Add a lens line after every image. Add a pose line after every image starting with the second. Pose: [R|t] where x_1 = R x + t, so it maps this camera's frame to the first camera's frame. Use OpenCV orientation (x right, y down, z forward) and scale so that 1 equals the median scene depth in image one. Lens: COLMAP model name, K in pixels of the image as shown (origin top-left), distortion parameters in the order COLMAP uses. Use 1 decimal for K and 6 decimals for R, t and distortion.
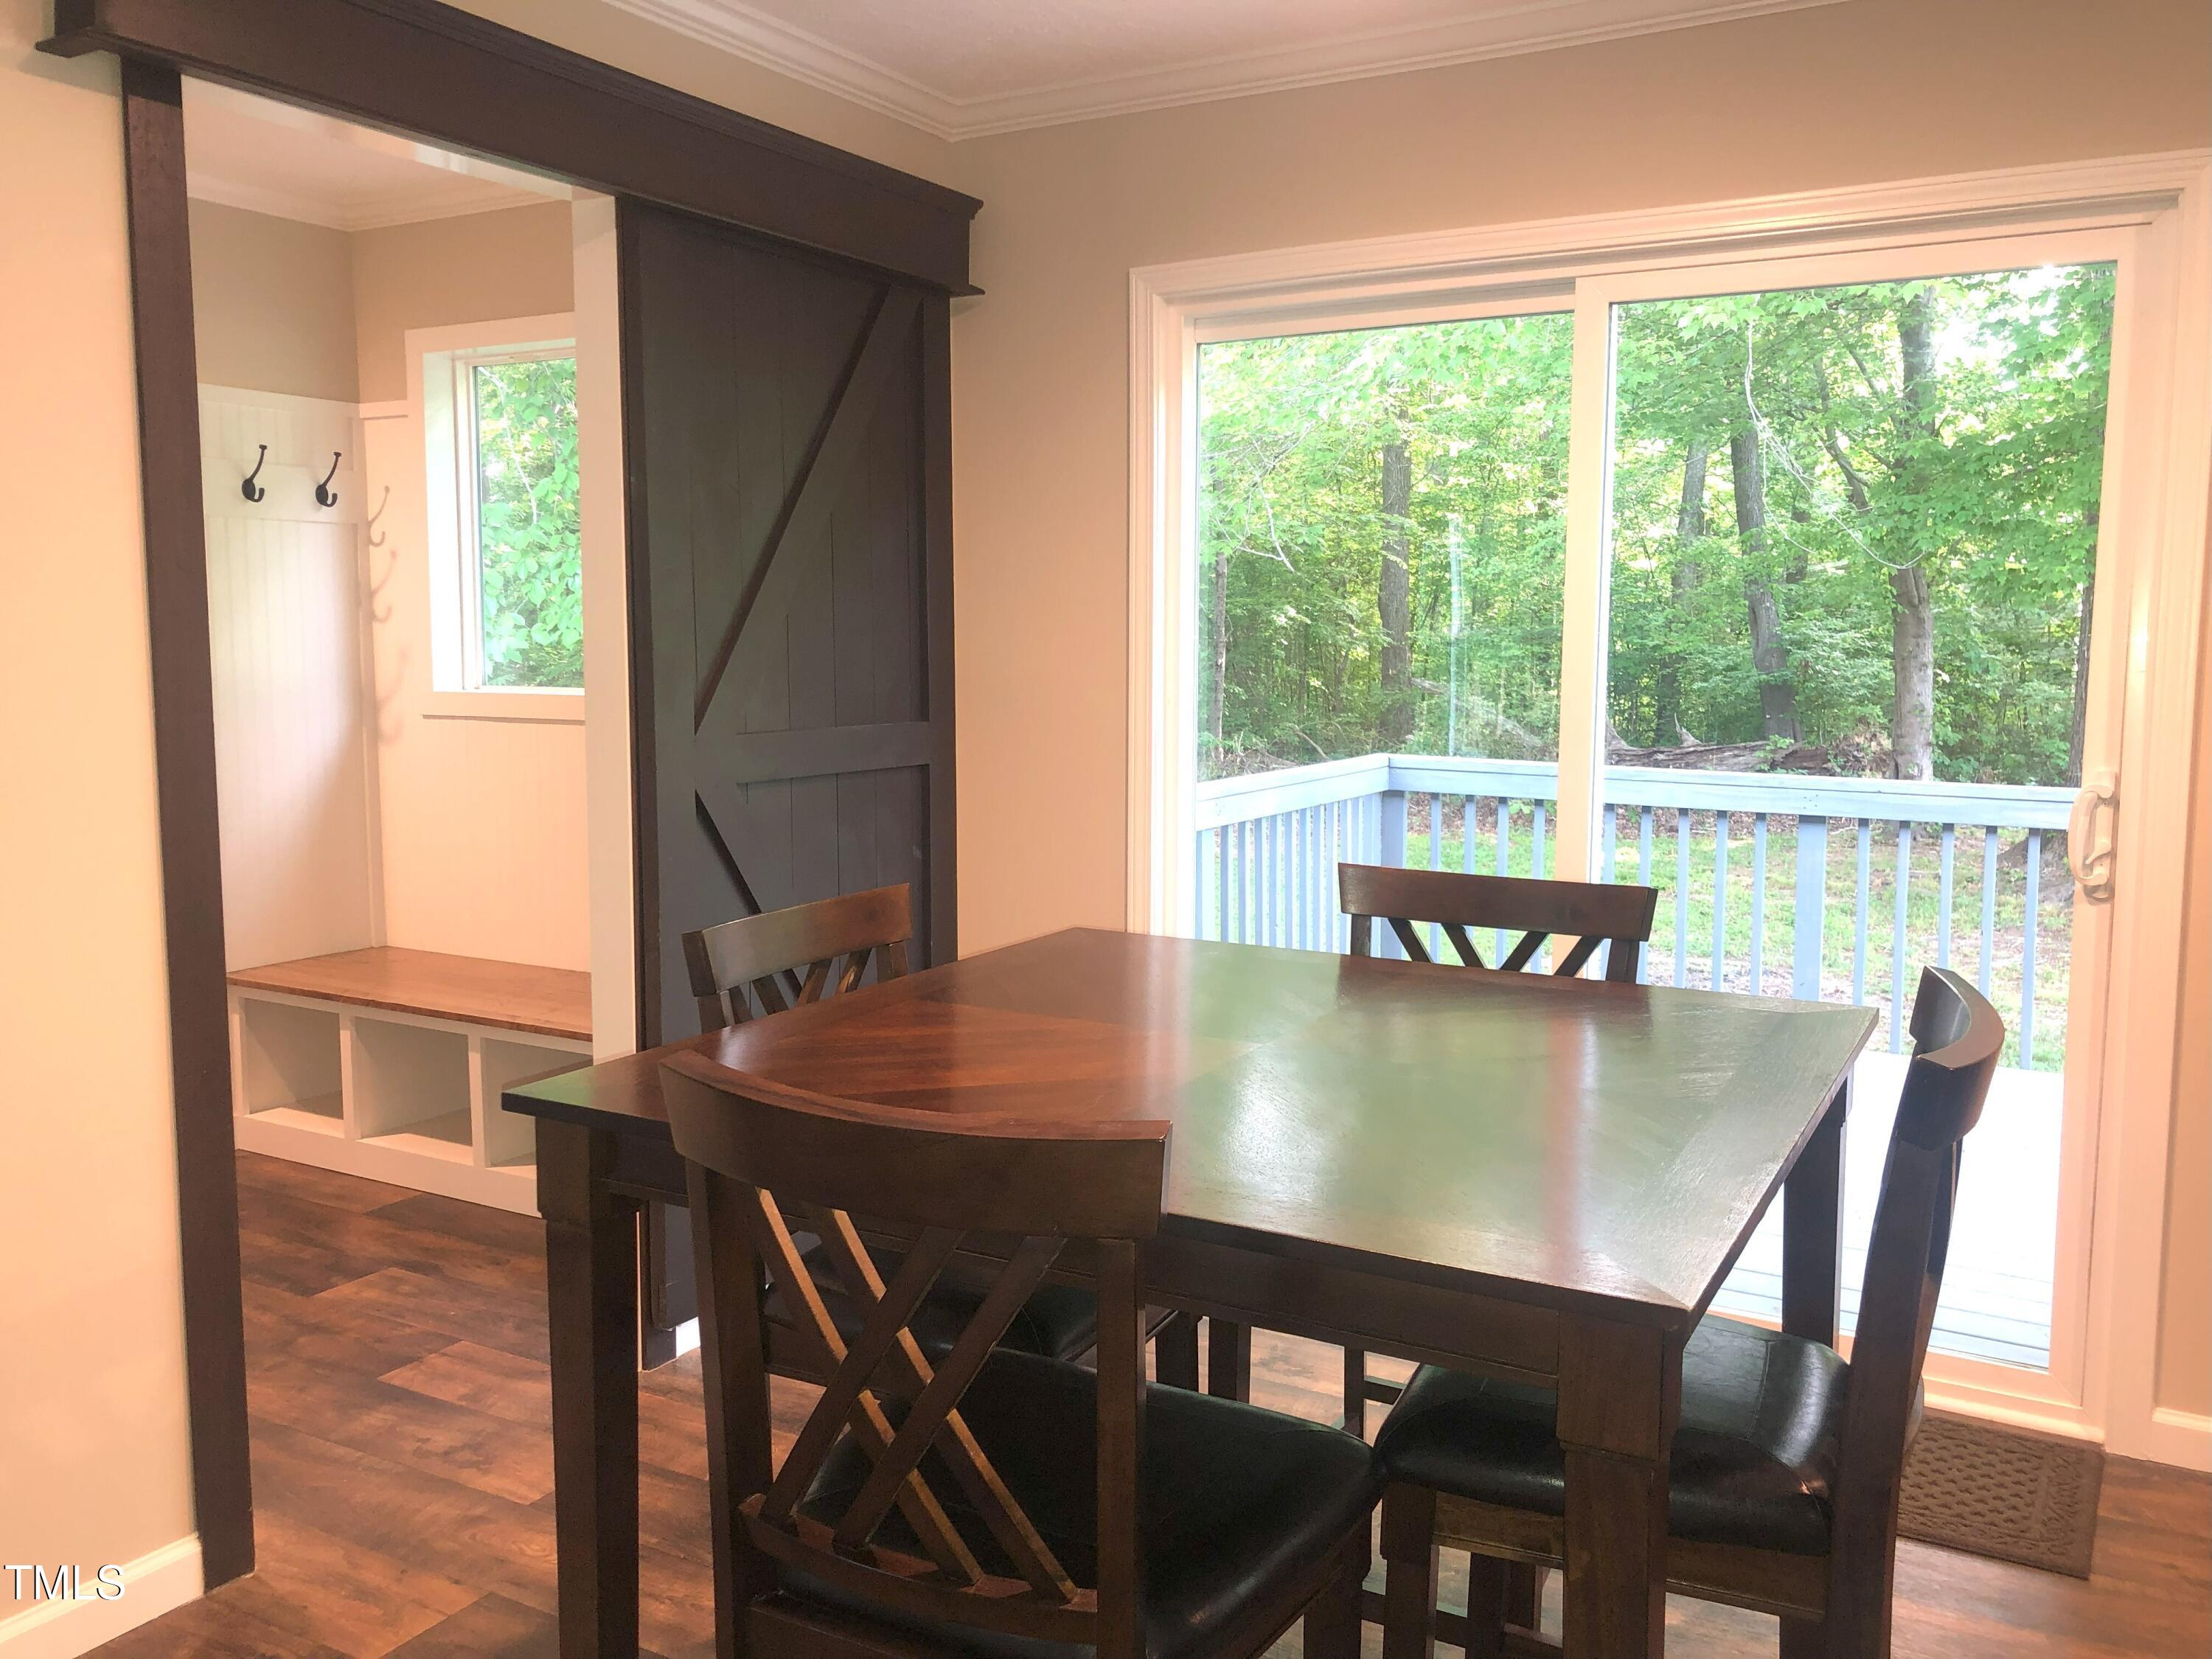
lens RADIAL K [[1802.1, 0, 1106.6], [0, 1802.1, 807.9], [0, 0, 1]] dist [0.005382, -0.003558]
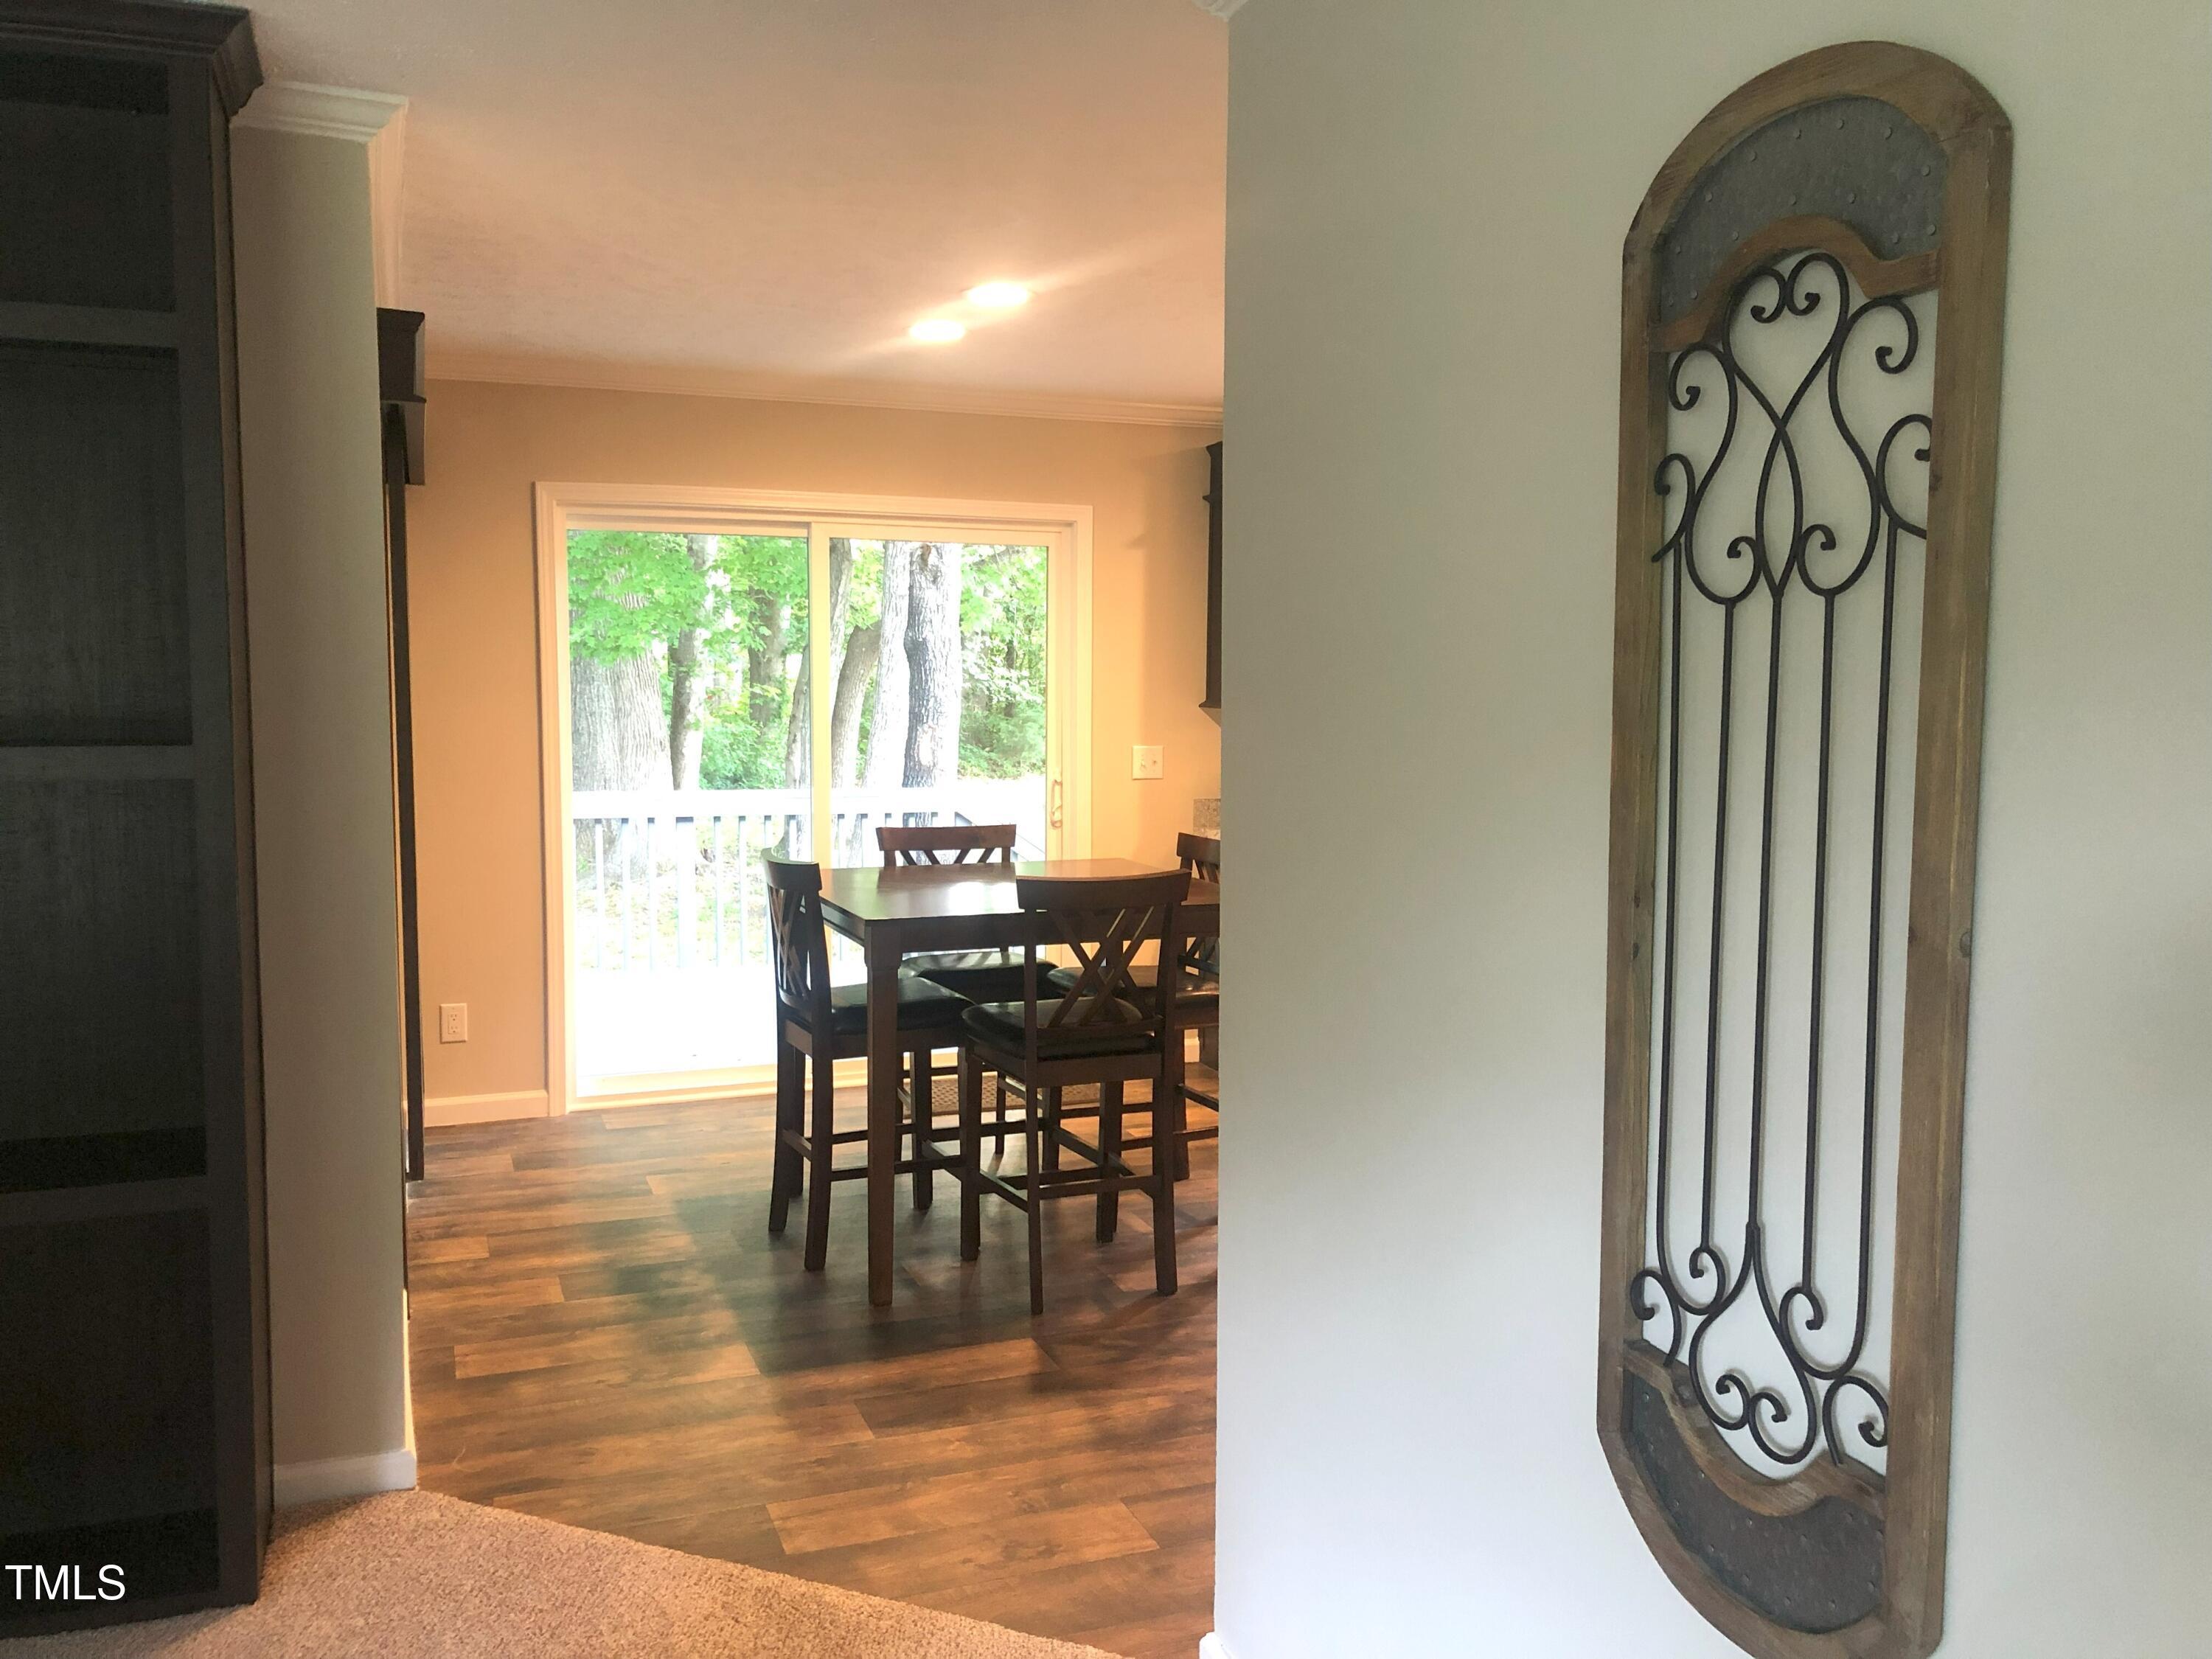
lens RADIAL K [[1816.3, 0, 1123.6], [0, 1816.3, 829.1], [0, 0, 1]] dist [0.026525, -0.009764]
pose [[0.618293, -0.070401, 0.782789, -1.378957], [0.076228, 0.996656, 0.029427, -0.007537], [-0.782243, 0.041476, 0.621592, -0.560442]]
